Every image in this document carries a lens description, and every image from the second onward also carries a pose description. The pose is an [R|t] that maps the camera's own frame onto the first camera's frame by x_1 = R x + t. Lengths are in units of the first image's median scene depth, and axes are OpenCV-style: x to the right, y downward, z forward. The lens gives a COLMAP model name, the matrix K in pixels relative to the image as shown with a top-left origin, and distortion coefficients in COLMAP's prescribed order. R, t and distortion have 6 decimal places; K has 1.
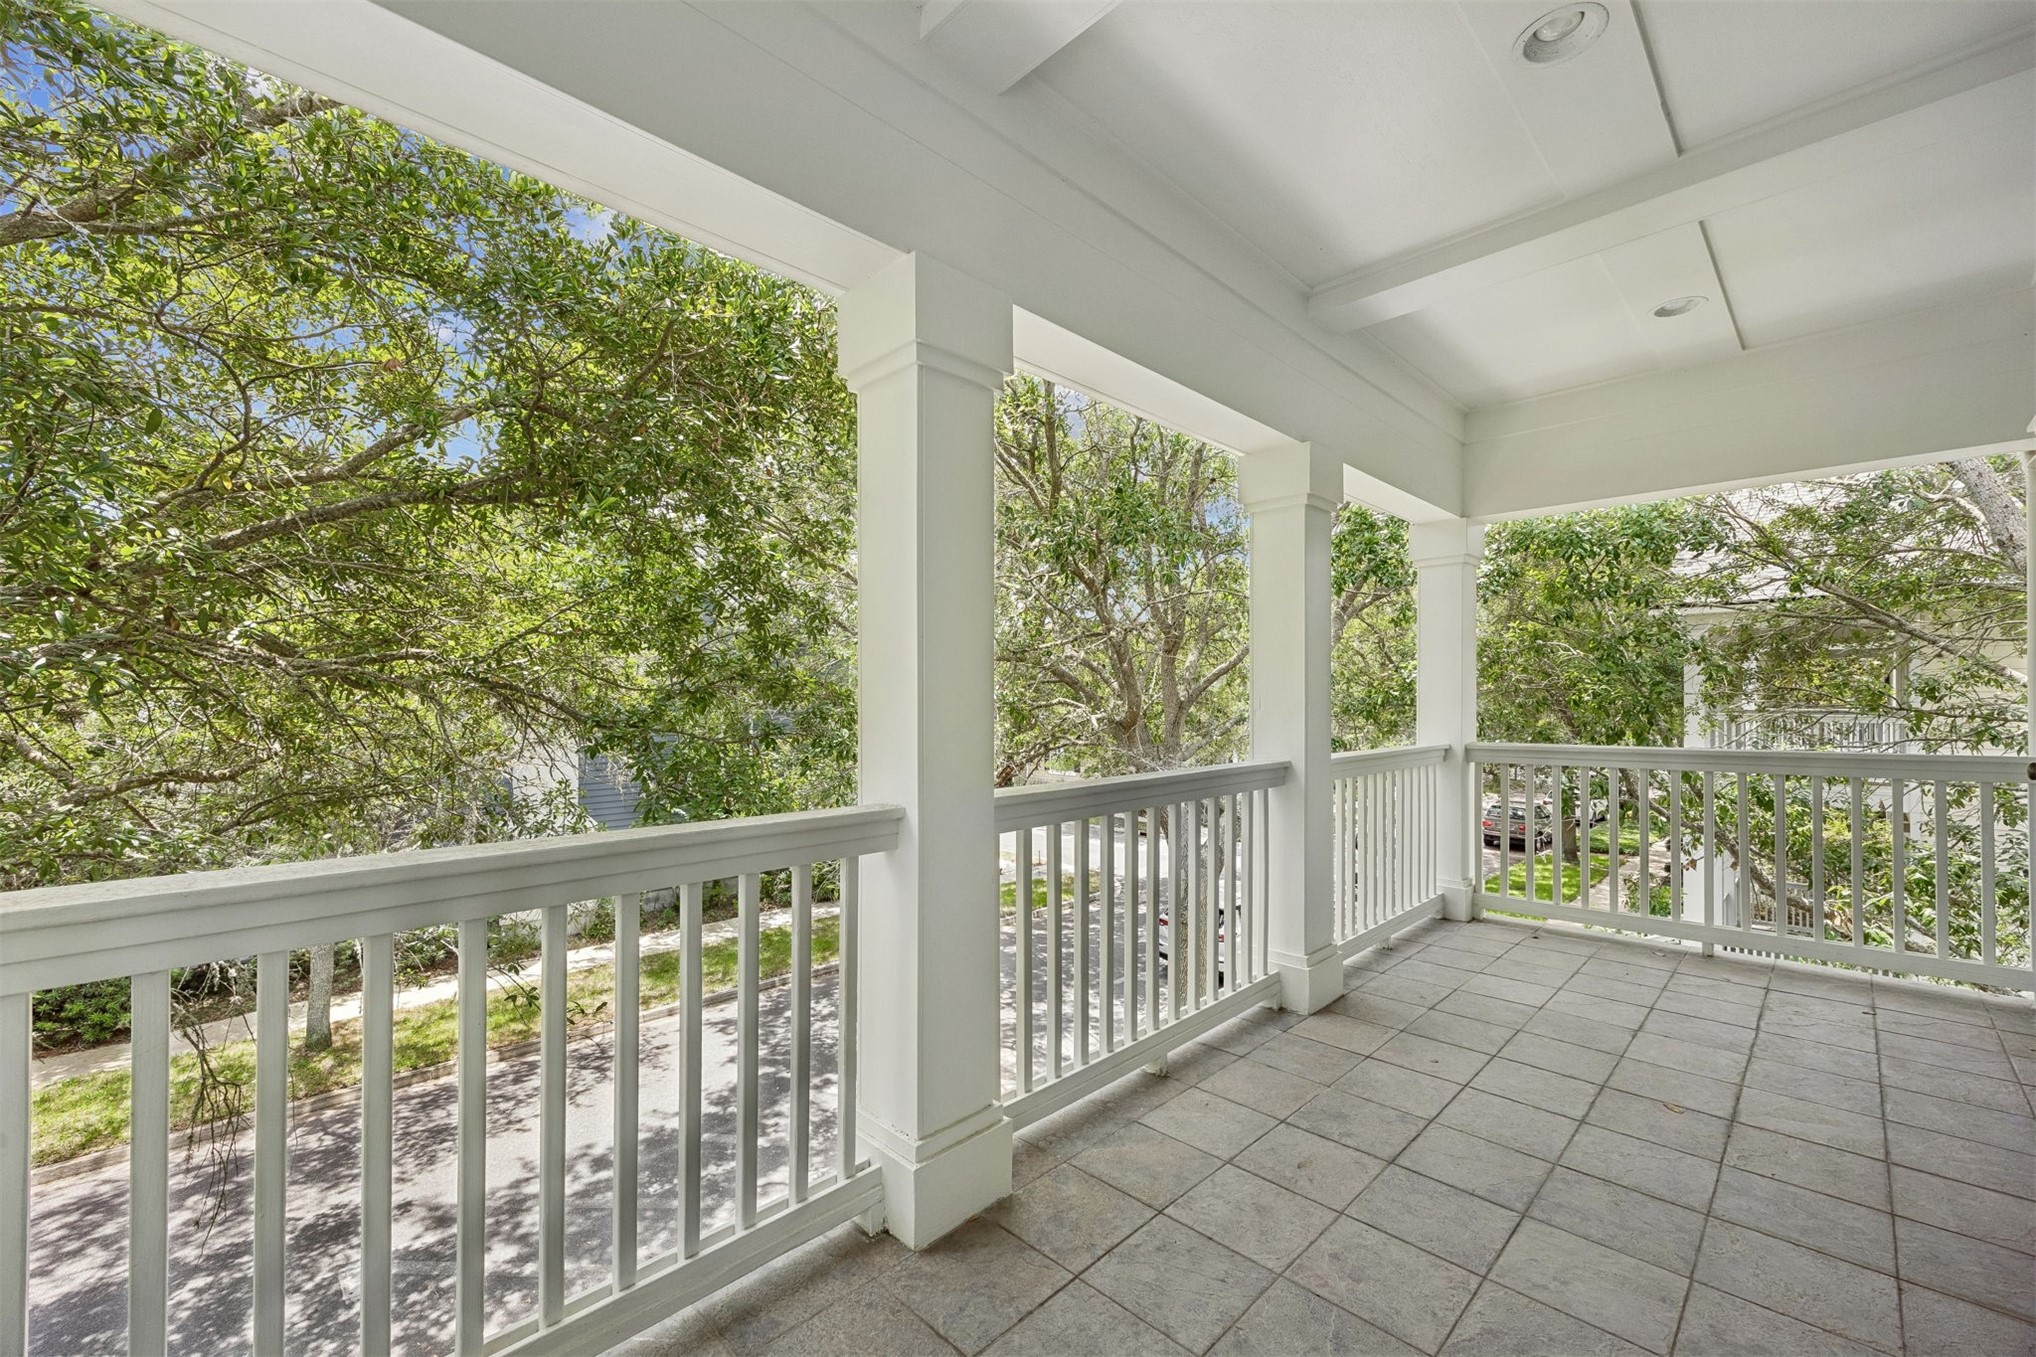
lens RADIAL K [[828.0, 0, 999.3], [0, 828.0, 685.3], [0, 0, 1]] dist [0.003124, 0.000311]
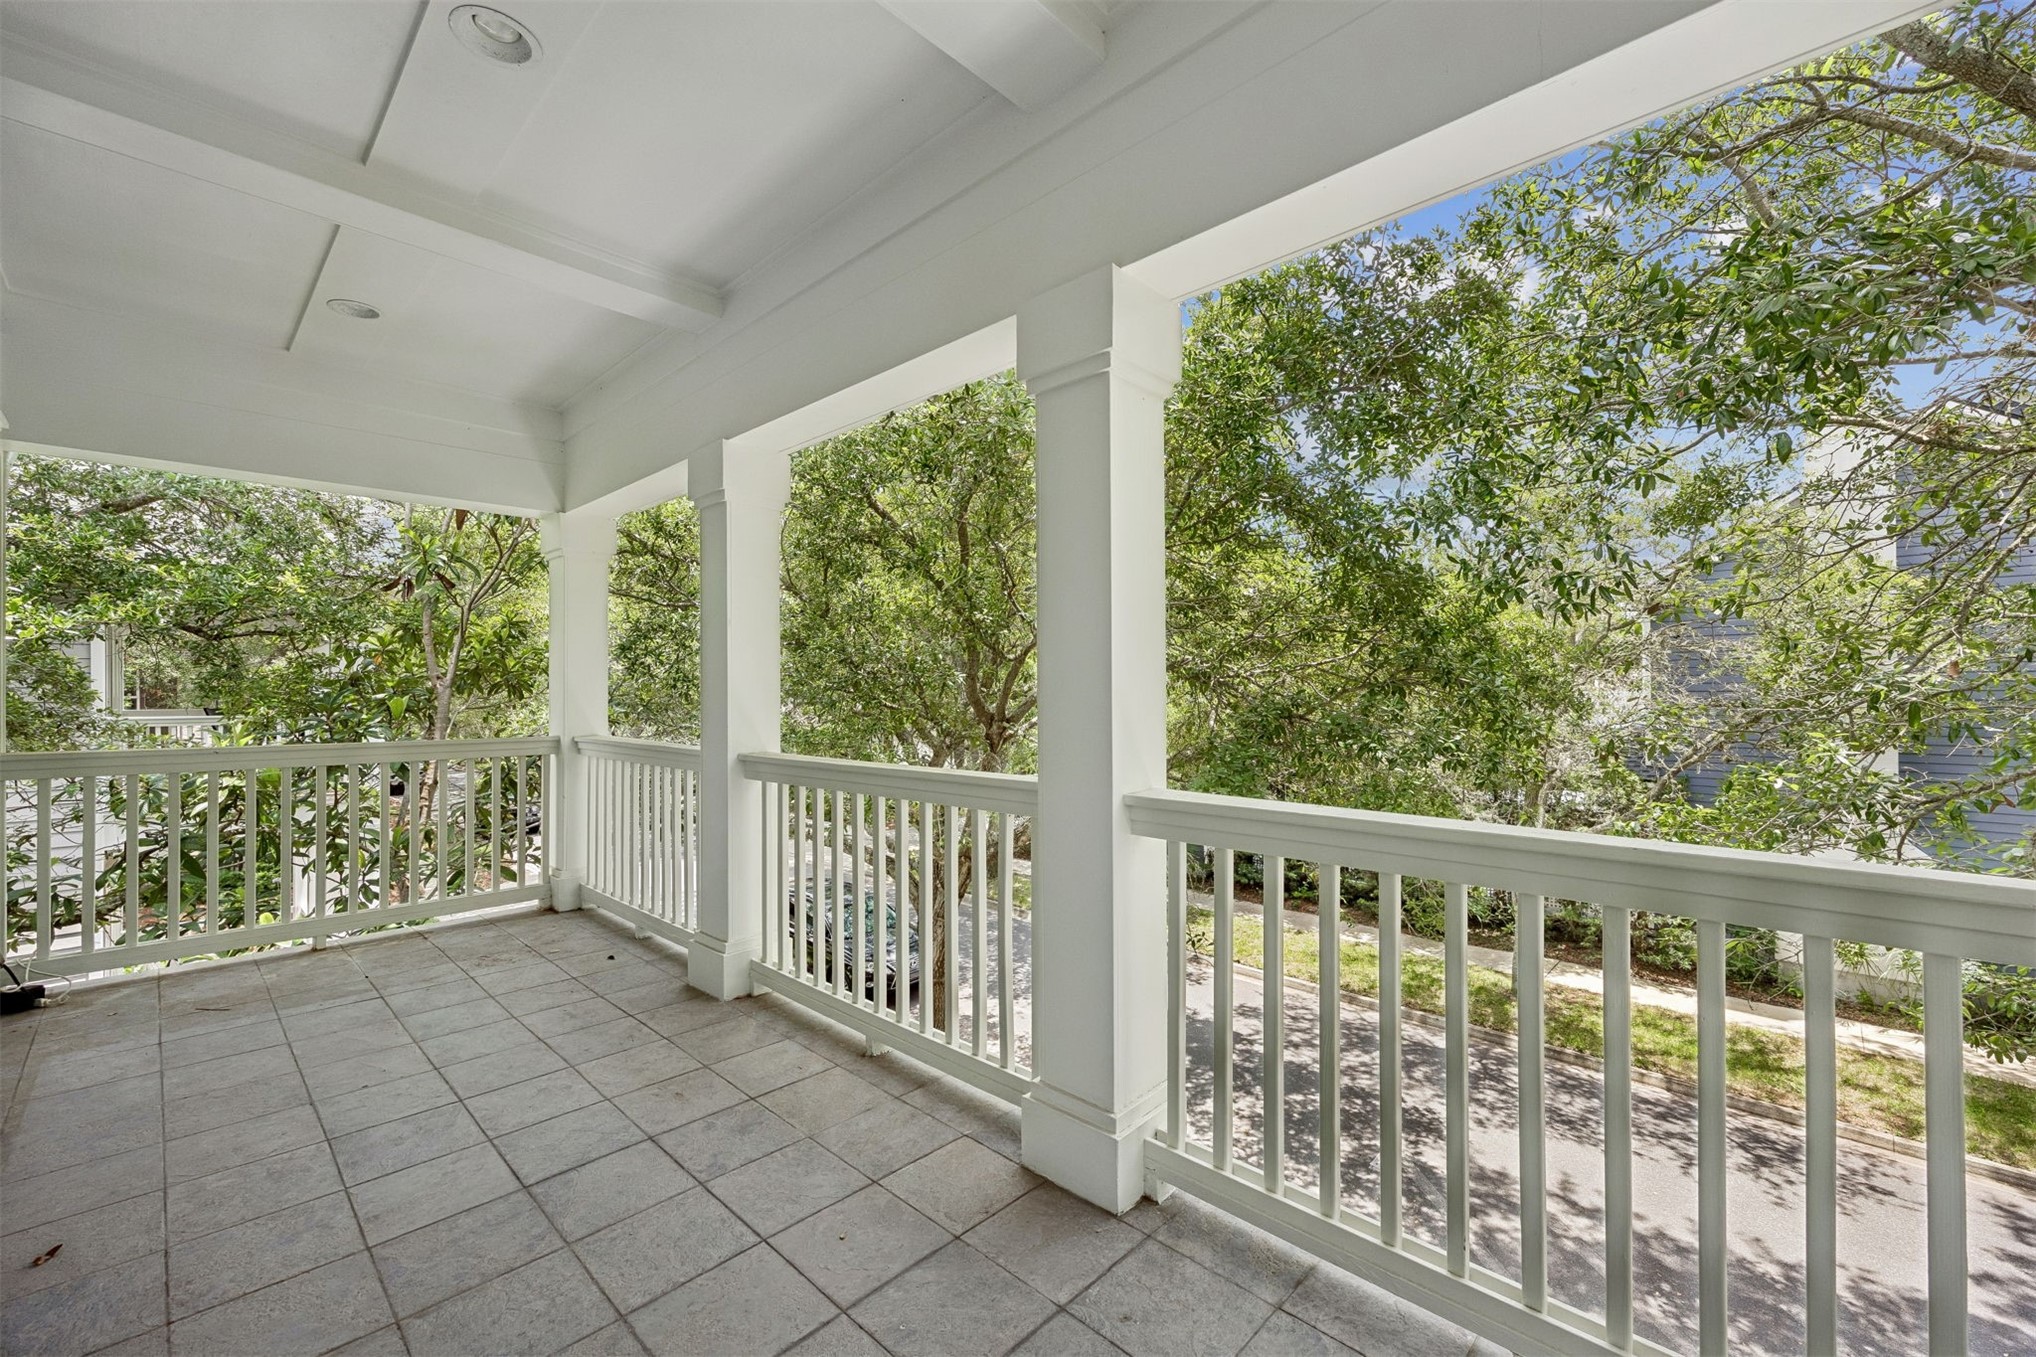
lens RADIAL K [[828.0, 0, 999.3], [0, 828.0, 685.3], [0, 0, 1]] dist [0.003124, 0.000311]
pose [[0.024318, 0.001164, -0.999704, 0.292574], [0.012848, 0.999916, 0.001477, 0.004276], [0.999622, -0.012880, 0.024301, 0.274911]]
